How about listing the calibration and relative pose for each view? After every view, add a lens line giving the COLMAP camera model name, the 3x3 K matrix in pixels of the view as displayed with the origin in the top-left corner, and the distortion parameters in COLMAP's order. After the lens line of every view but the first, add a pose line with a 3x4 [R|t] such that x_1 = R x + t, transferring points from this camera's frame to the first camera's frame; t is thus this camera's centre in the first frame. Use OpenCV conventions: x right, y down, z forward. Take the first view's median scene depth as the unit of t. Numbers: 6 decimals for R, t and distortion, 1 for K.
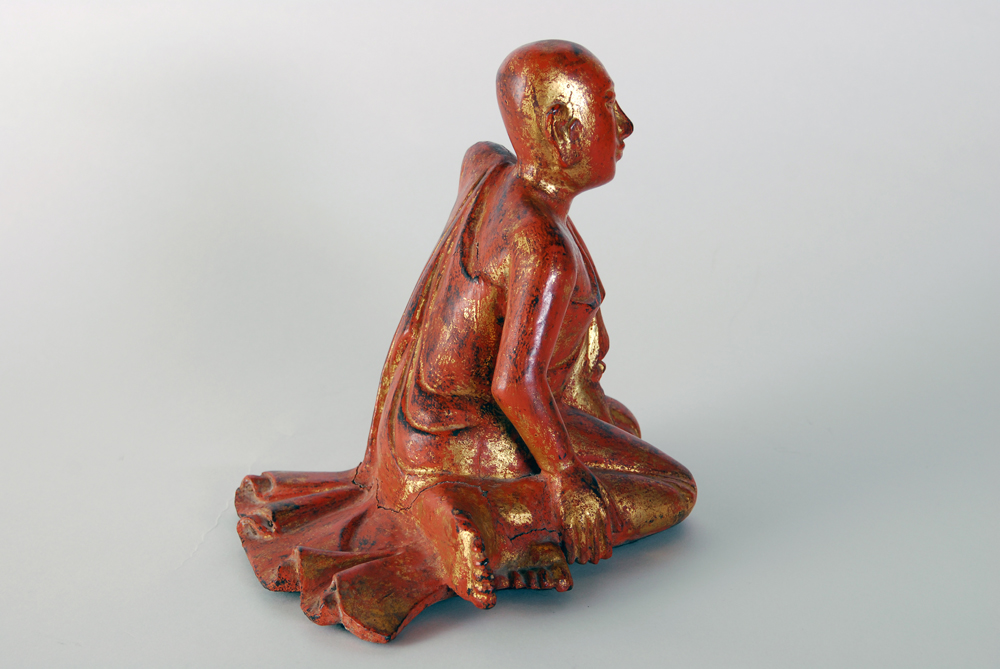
lens RADIAL K [[1834.4, 0, 500.0], [0, 1834.4, 334.5], [0, 0, 1]] dist [-0.077184, -0.261688]
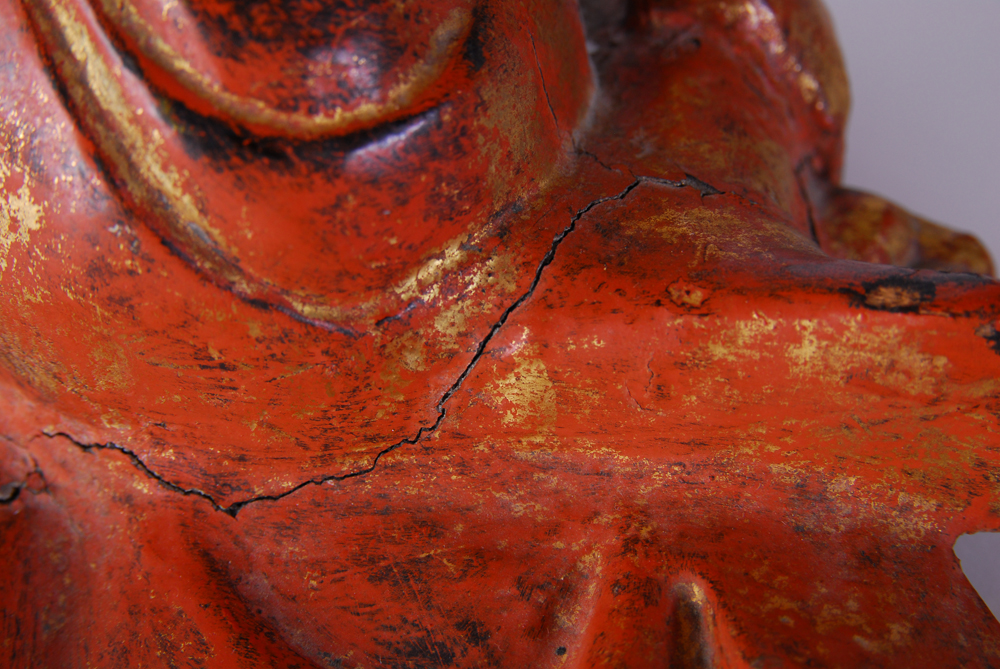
lens RADIAL K [[1666.1, 0, 500.0], [0, 1666.1, 334.5], [0, 0, 1]] dist [-0.238609, 0.038791]
pose [[0.467609, -0.634825, 0.615093, -0.173136], [0.330675, 0.770963, 0.544307, -0.032280], [-0.819753, -0.051127, 0.570430, 0.861708]]
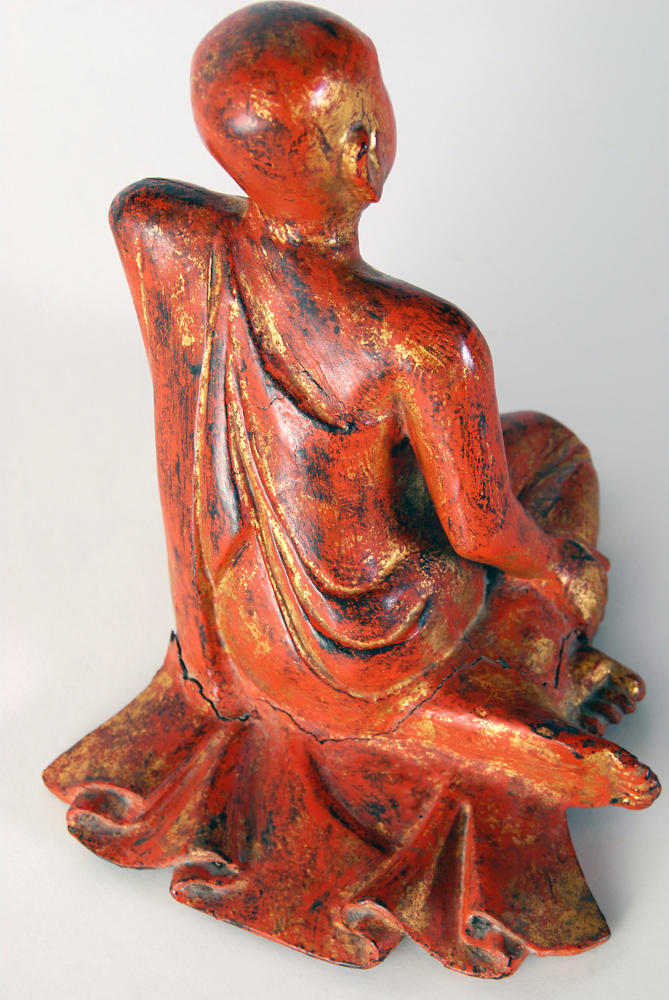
lens RADIAL K [[1834.4, 0, 334.5], [0, 1834.4, 500.0], [0, 0, 1]] dist [-0.077184, -0.261688]
pose [[0.674764, -0.629459, 0.385325, -0.278525], [0.324078, 0.721775, 0.611567, -0.403844], [-0.663074, -0.287788, 0.691022, 0.551620]]
